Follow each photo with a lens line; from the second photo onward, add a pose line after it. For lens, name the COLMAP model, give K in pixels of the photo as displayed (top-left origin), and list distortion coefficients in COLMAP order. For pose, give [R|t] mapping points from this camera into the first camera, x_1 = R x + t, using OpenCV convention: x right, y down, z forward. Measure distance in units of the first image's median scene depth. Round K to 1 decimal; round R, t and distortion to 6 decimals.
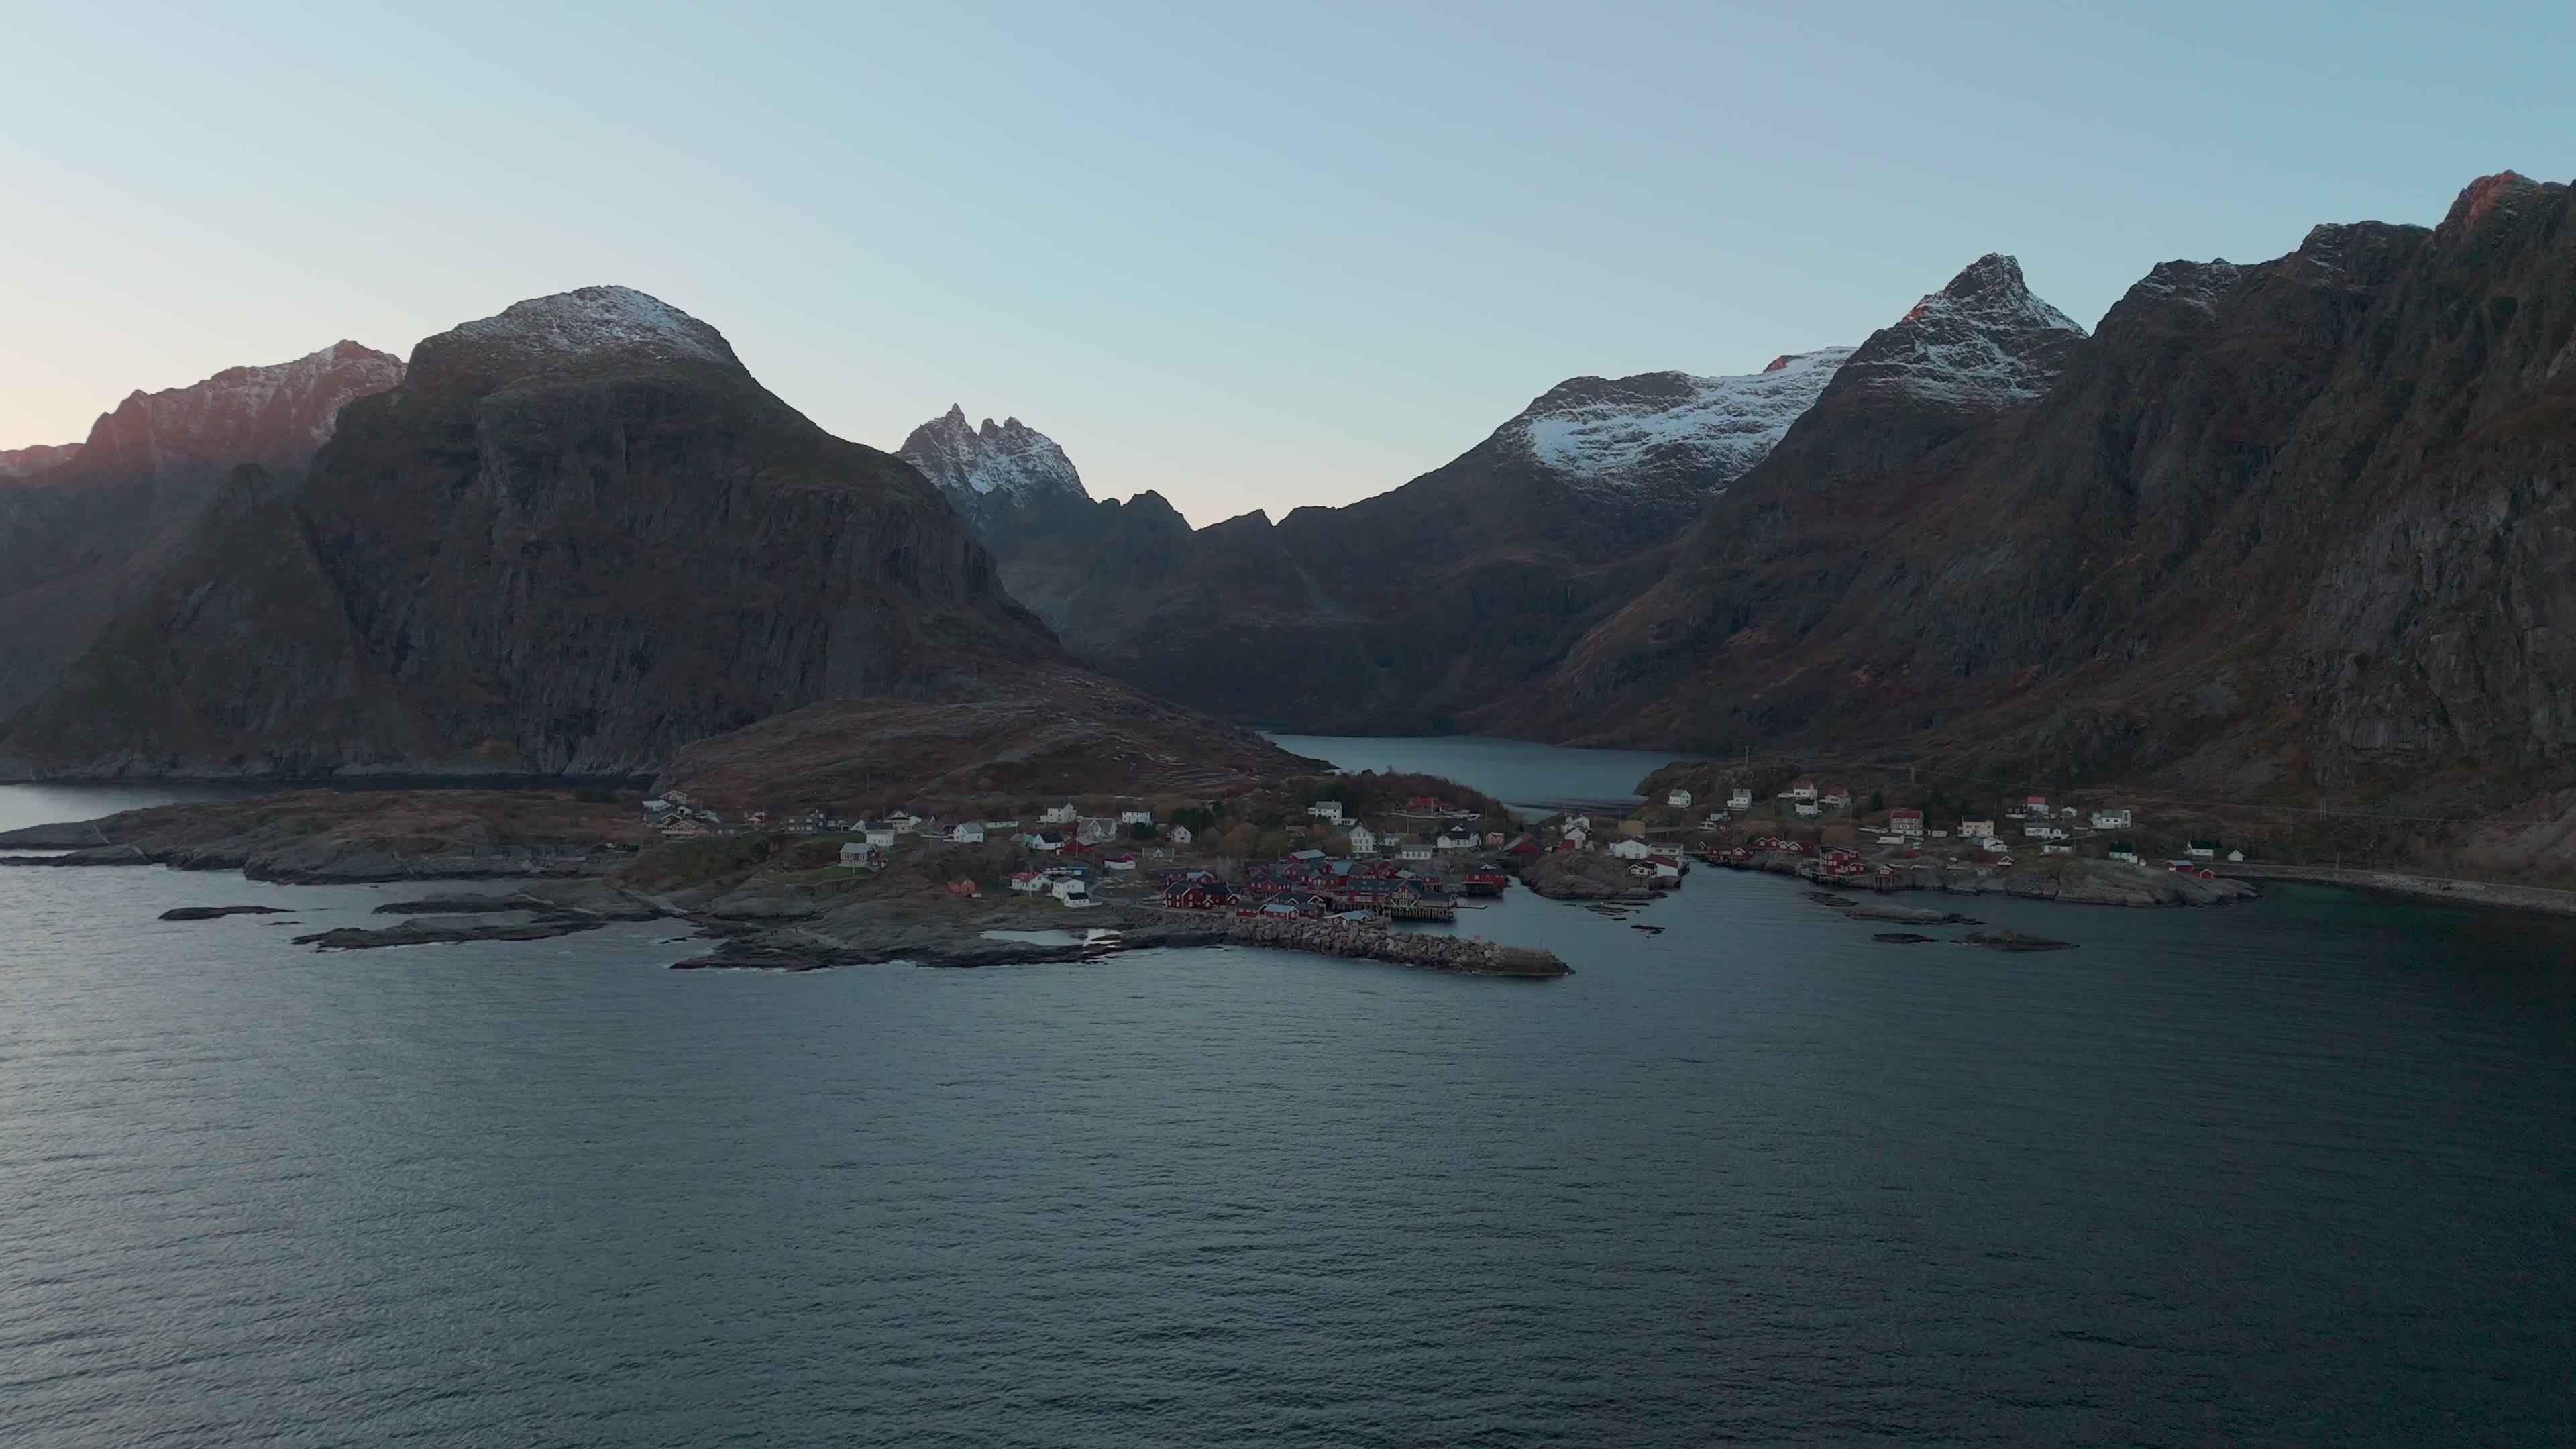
lens RADIAL K [[1871.9, 0, 1290.5], [0, 1871.9, 715.1], [0, 0, 1]] dist [0.081836, -0.069713]
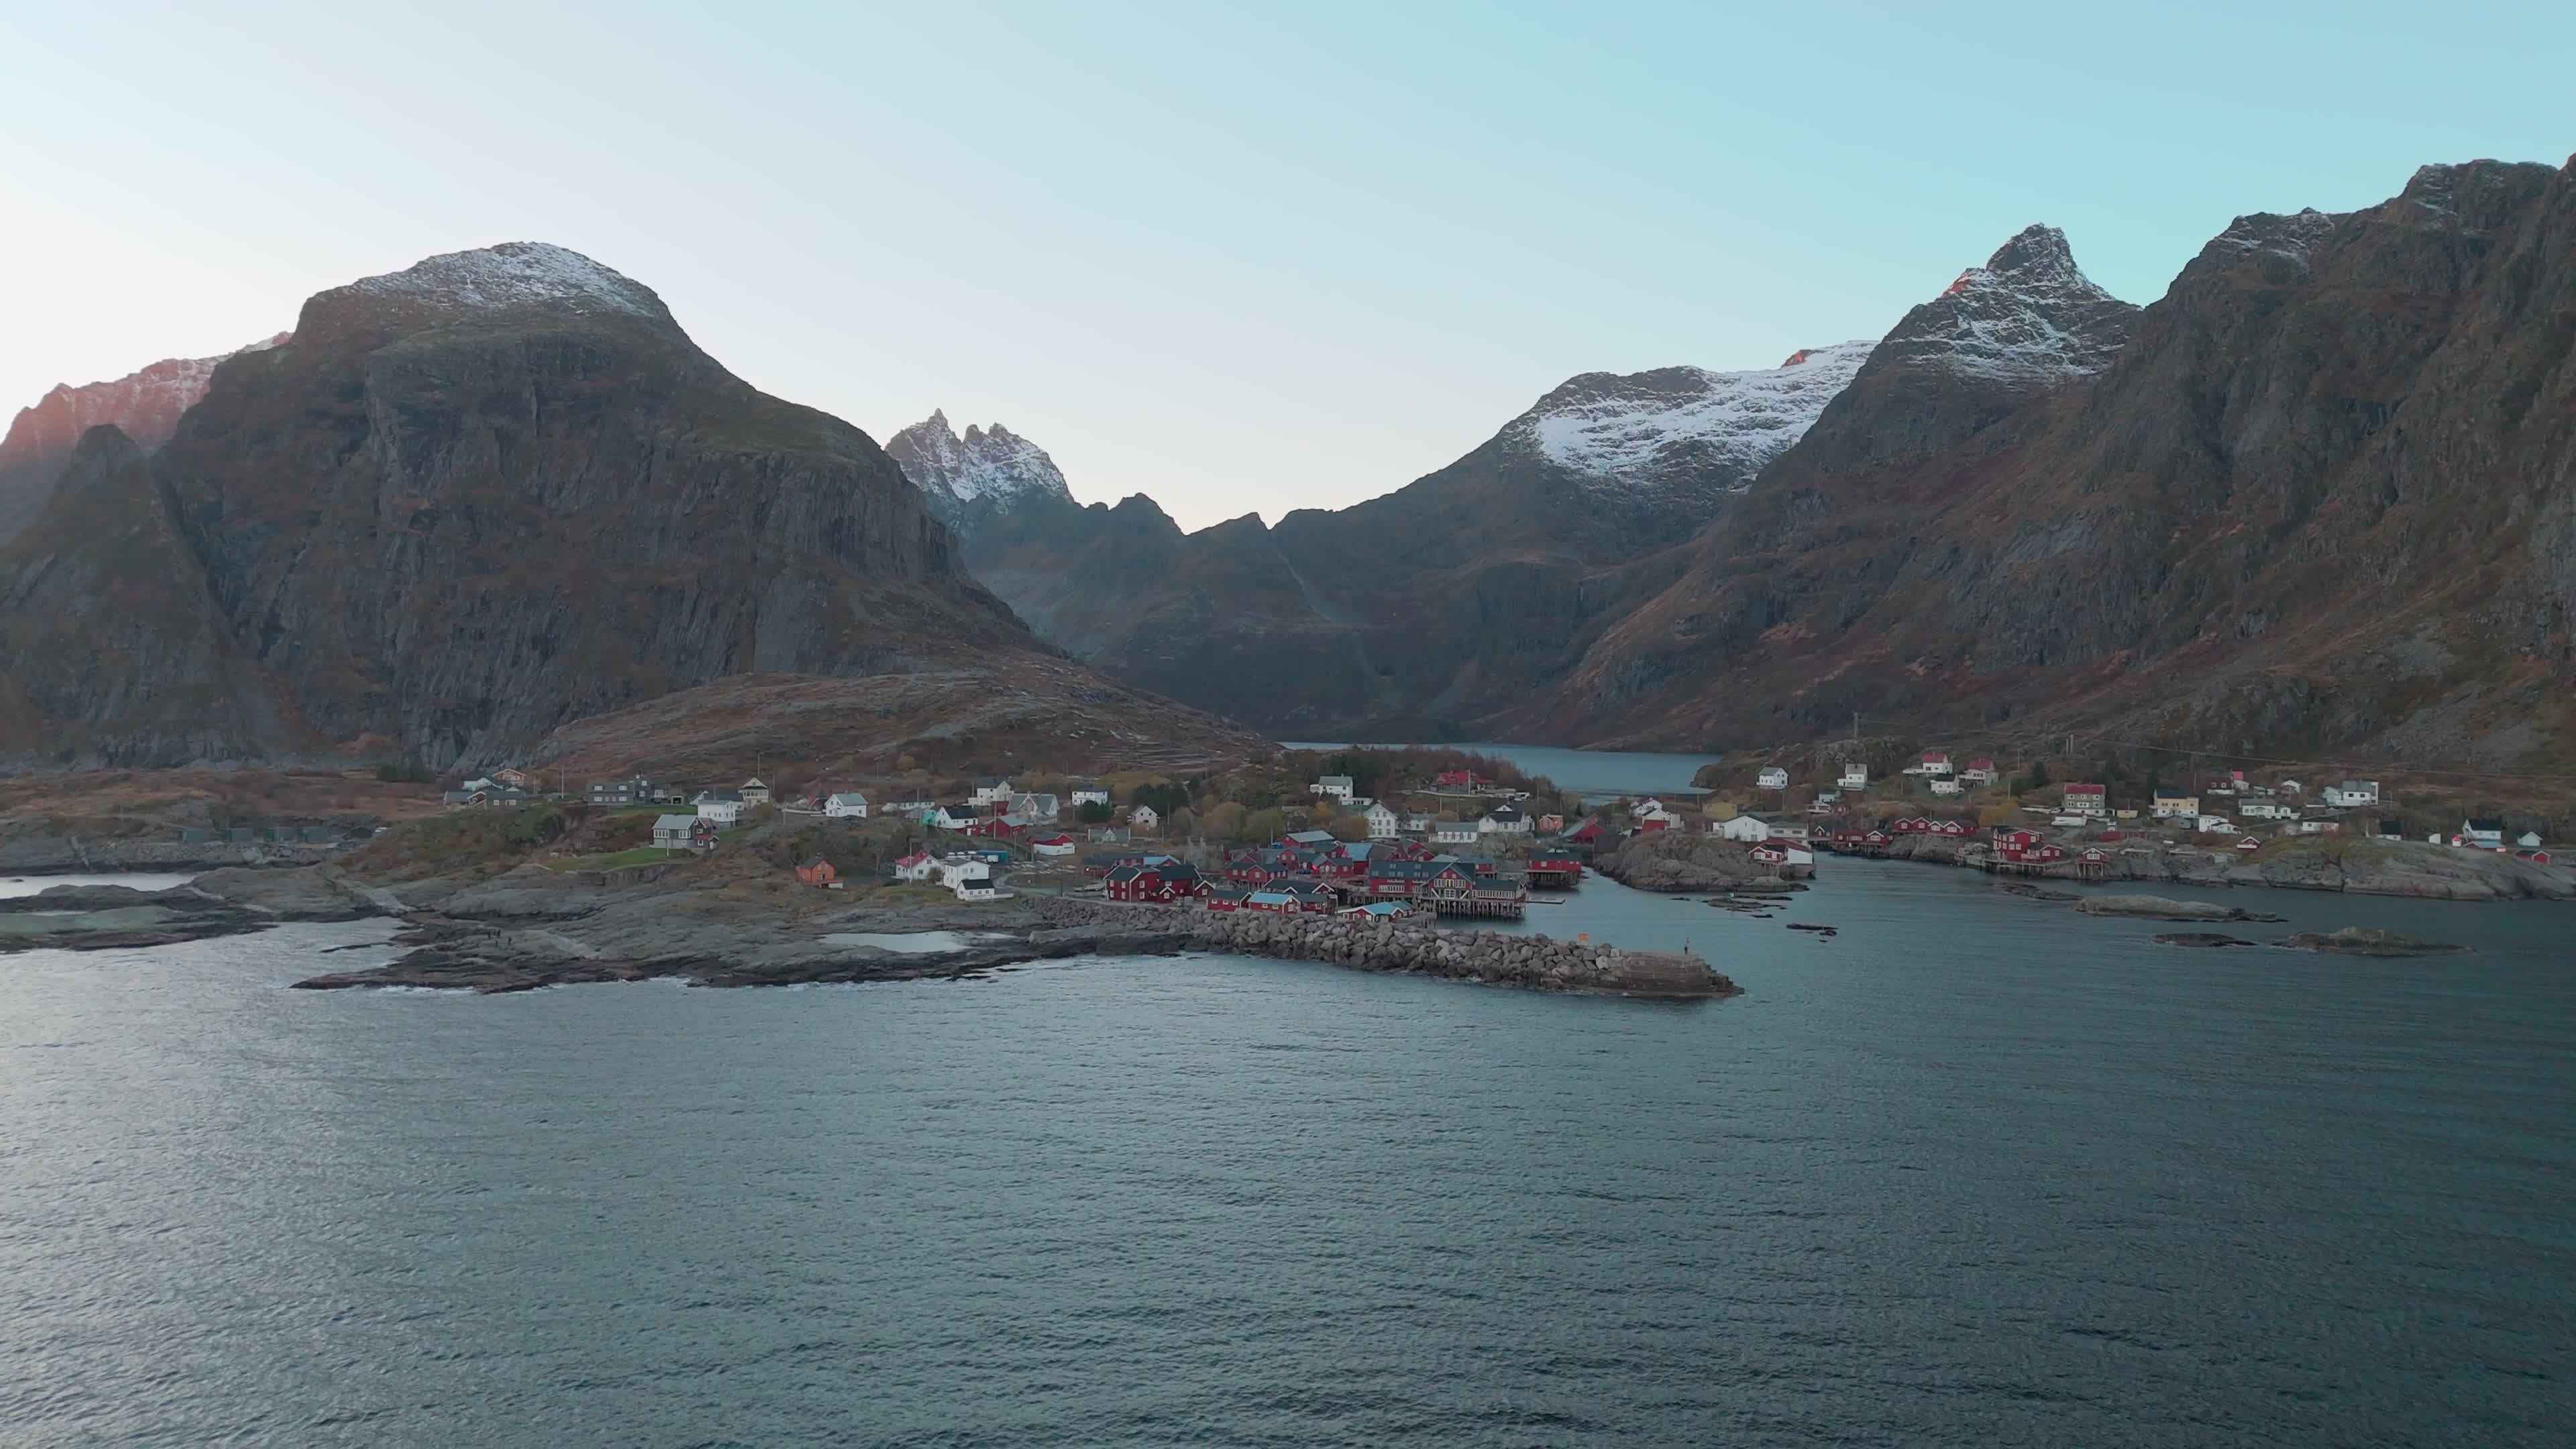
lens RADIAL K [[1882.7, 0, 1297.2], [0, 1882.7, 713.5], [0, 0, 1]] dist [0.068076, -0.042692]
pose [[0.999982, -0.002197, 0.005541, -0.000027], [0.002277, 0.999894, -0.014395, 0.016311], [-0.005509, 0.014407, 0.999881, 0.113445]]
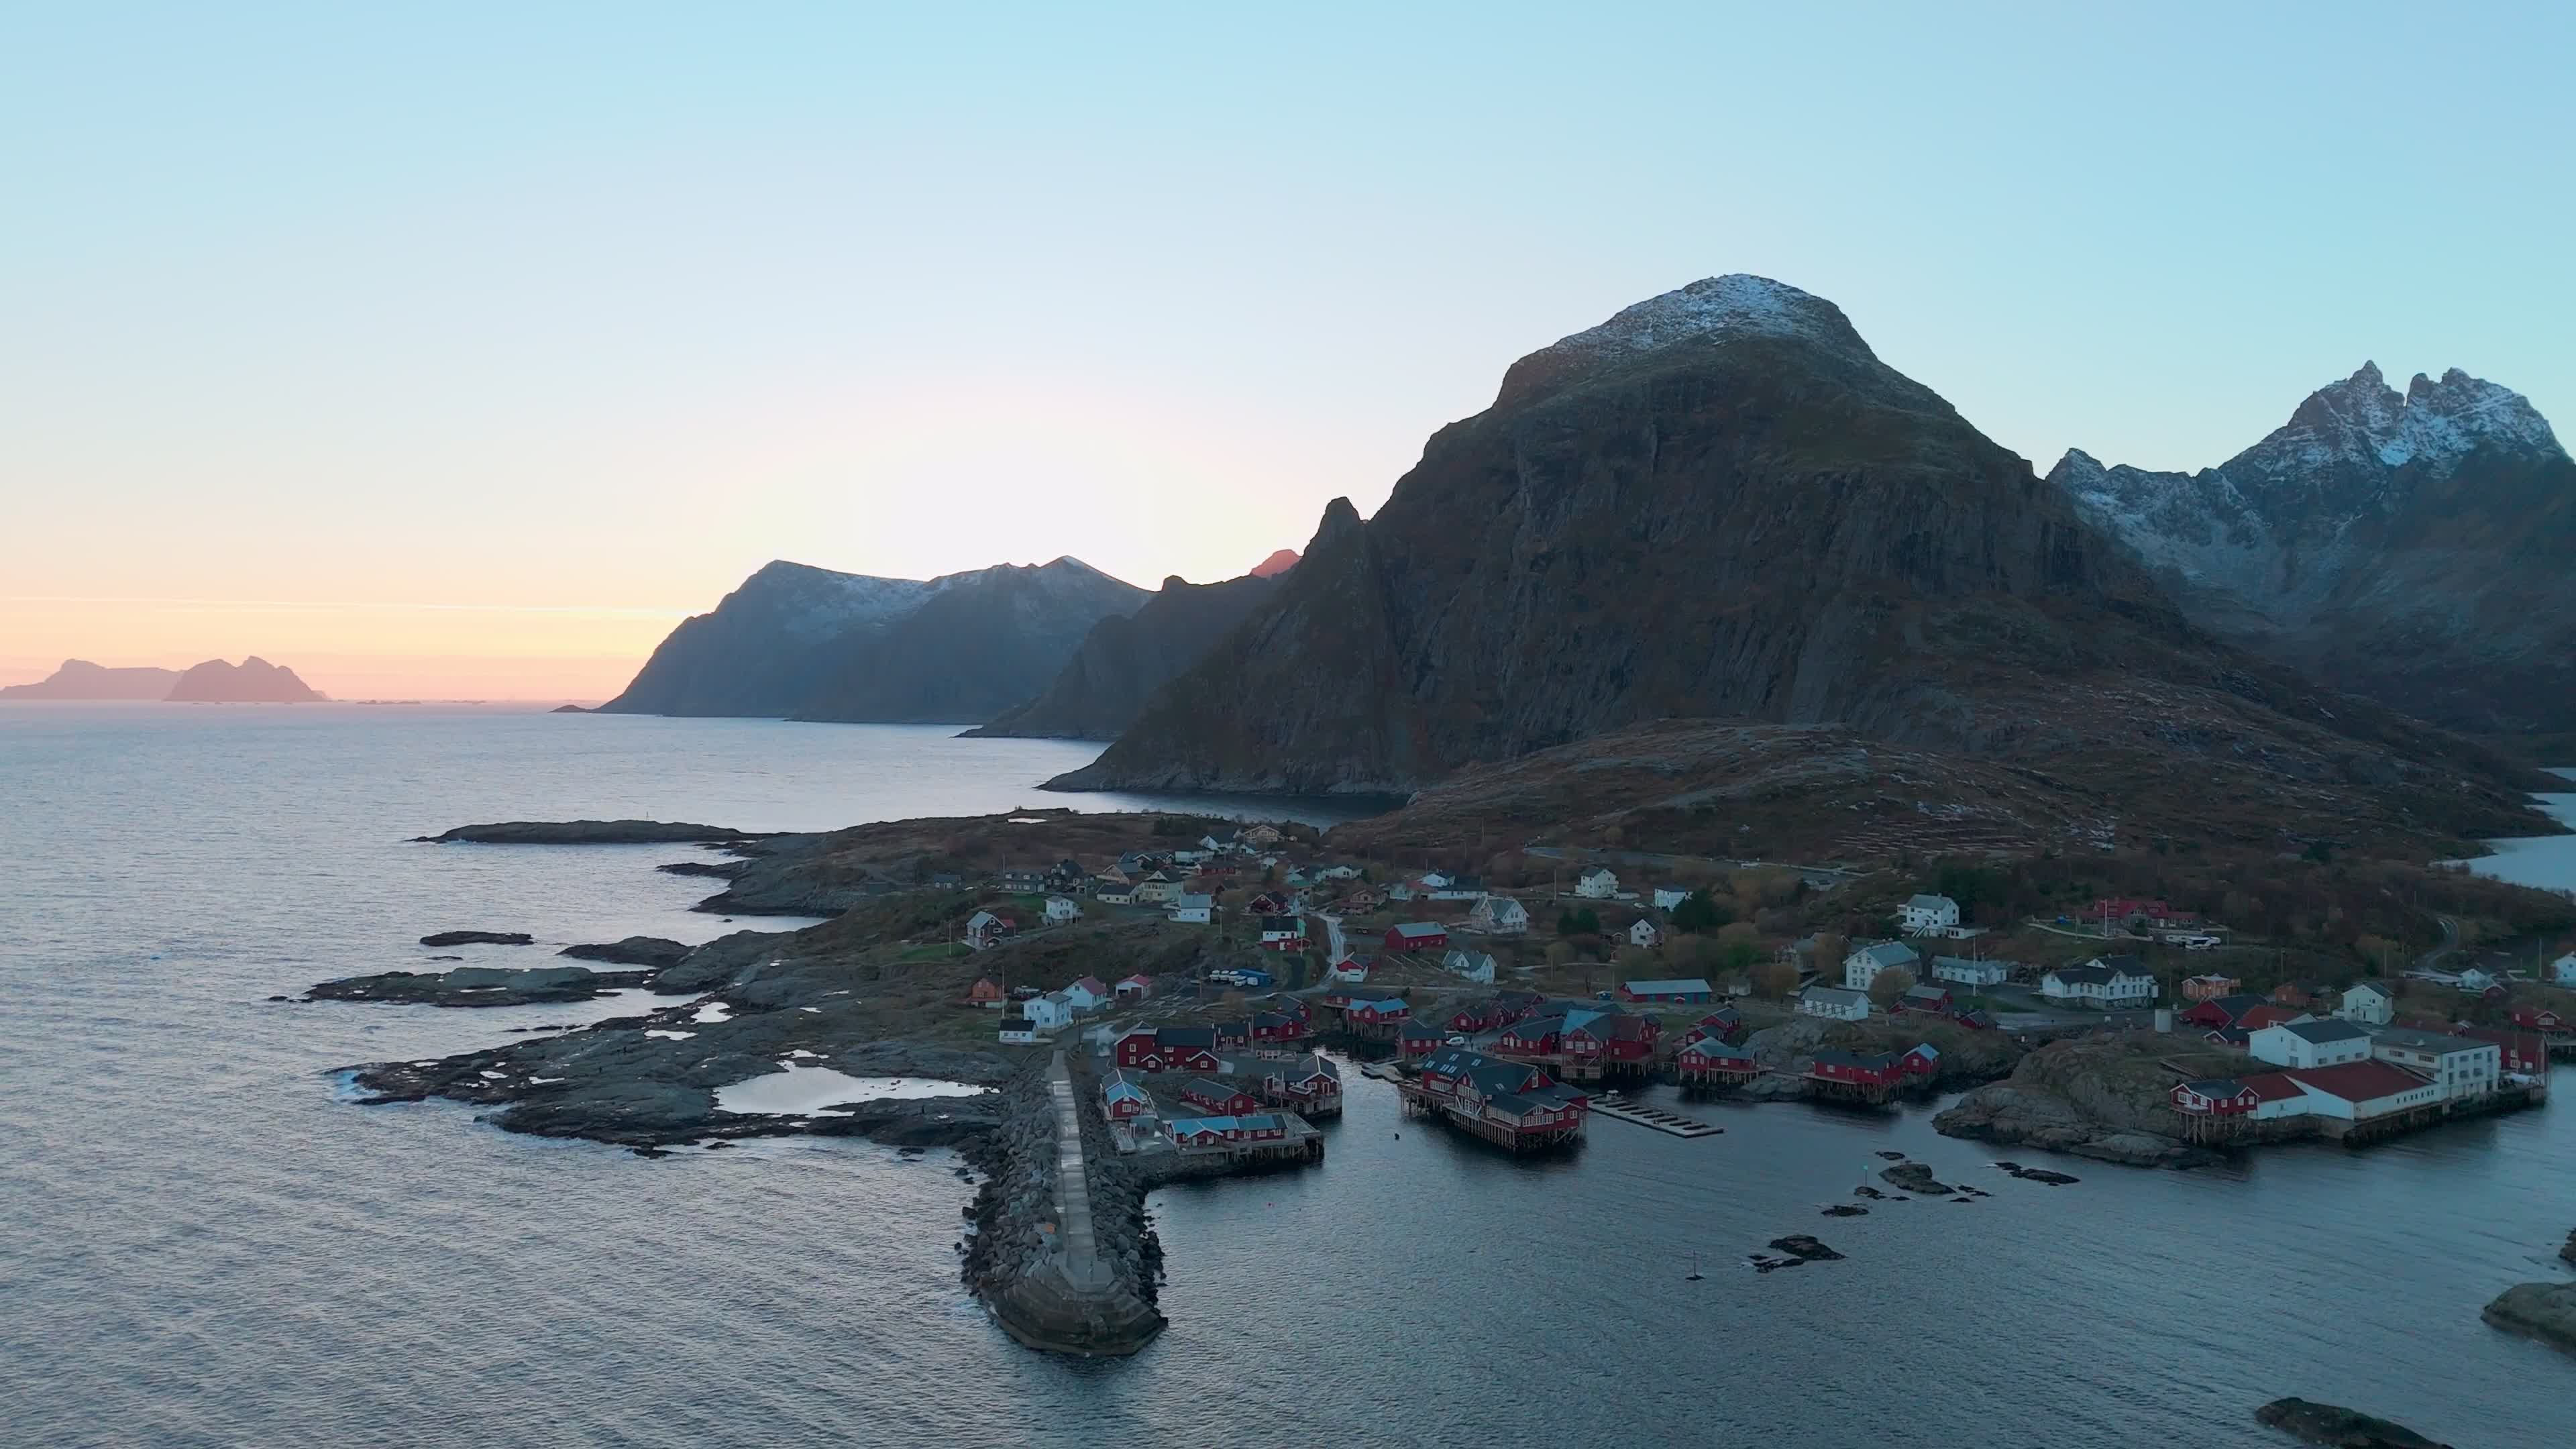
lens RADIAL K [[1867.7, 0, 1288.0], [0, 1867.7, 724.5], [0, 0, 1]] dist [0.088347, -0.081825]
pose [[0.734801, 0.006432, -0.678252, 0.143963], [-0.009373, 0.999956, -0.000673, -0.003610], [0.678217, 0.006852, 0.734829, 0.220497]]
